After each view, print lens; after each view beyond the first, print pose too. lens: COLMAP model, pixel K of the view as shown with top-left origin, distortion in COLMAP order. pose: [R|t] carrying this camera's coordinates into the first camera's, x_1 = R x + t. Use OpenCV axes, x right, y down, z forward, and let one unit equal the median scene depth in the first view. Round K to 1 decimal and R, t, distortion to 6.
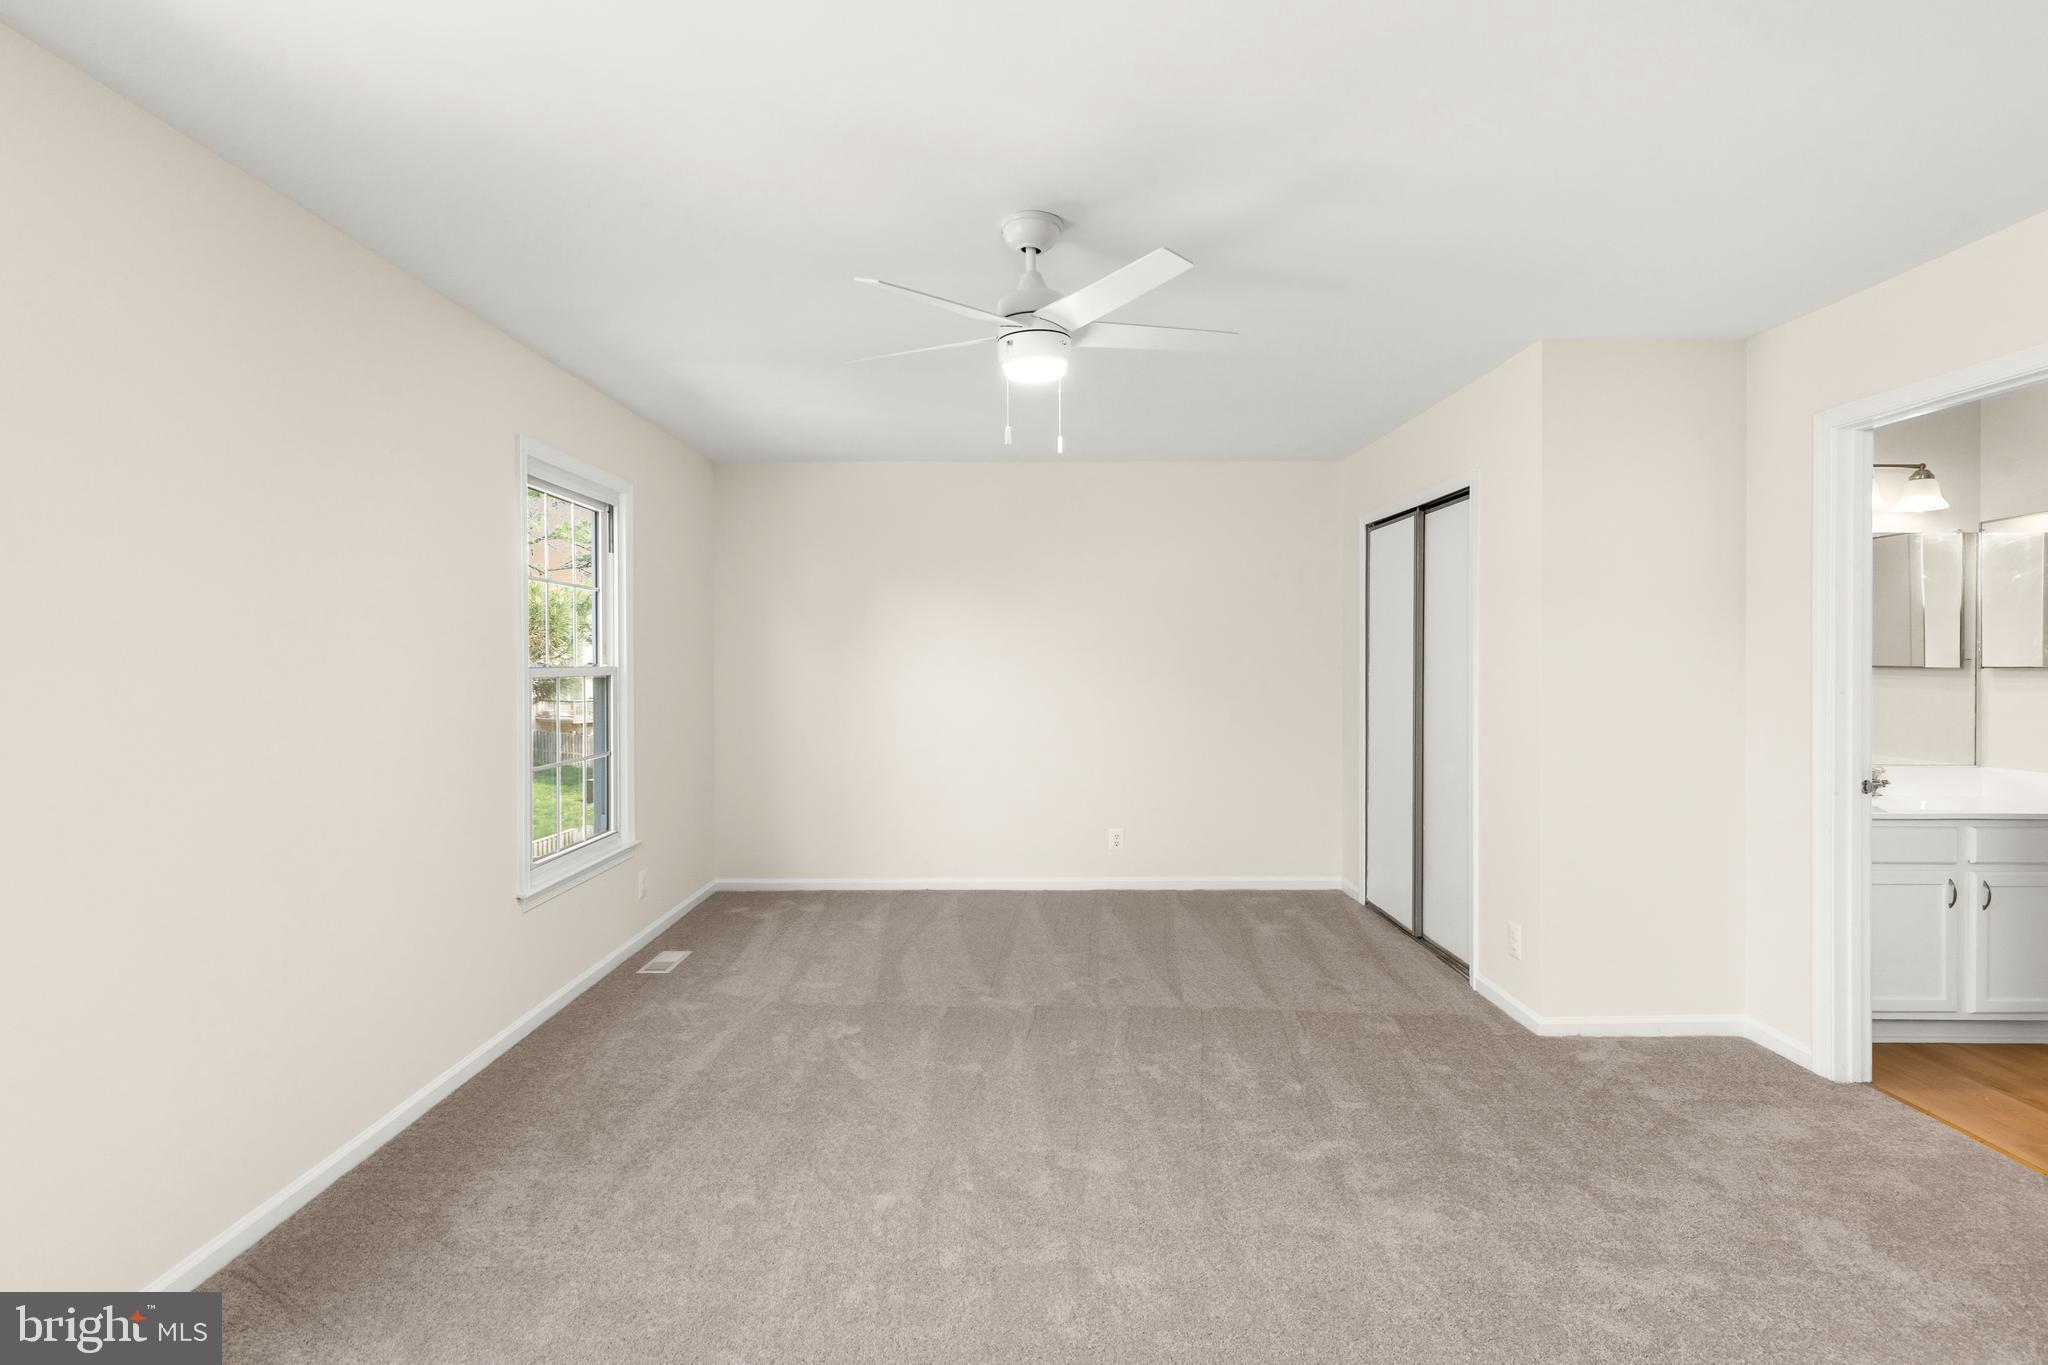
lens RADIAL K [[923.4, 0, 1023.4], [0, 923.4, 673.8], [0, 0, 1]] dist [0.006750, -0.001416]
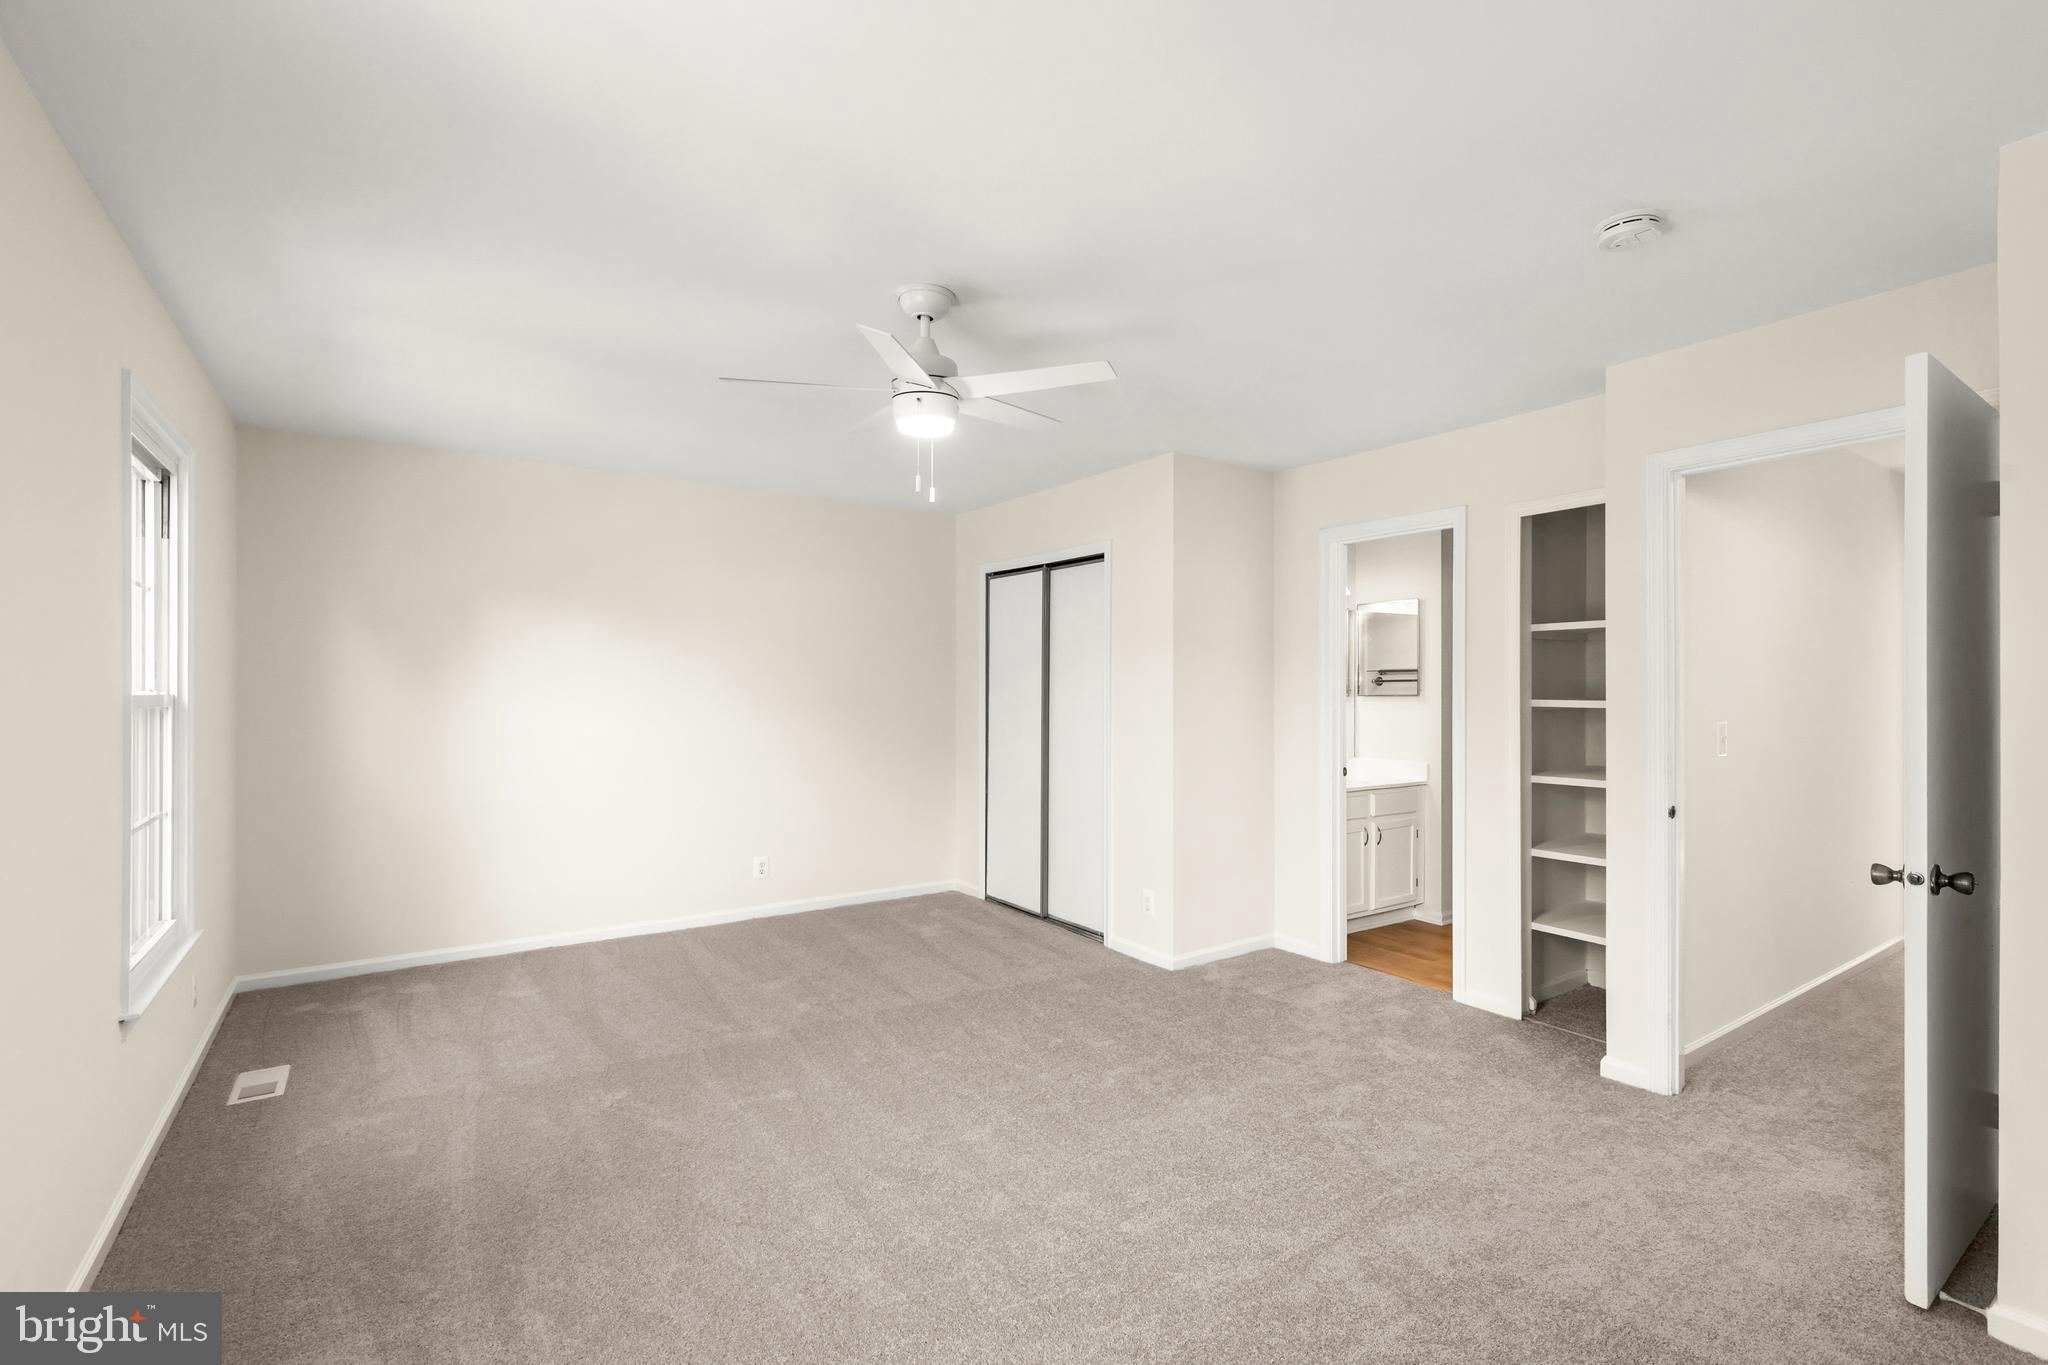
lens RADIAL K [[923.4, 0, 1018.3], [0, 923.4, 688.4], [0, 0, 1]] dist [0.006750, -0.001416]
pose [[0.824808, 0.003479, 0.565403, -0.401604], [0.005426, 0.999886, -0.014067, 0.001435], [-0.565387, 0.014670, 0.824695, 0.021602]]
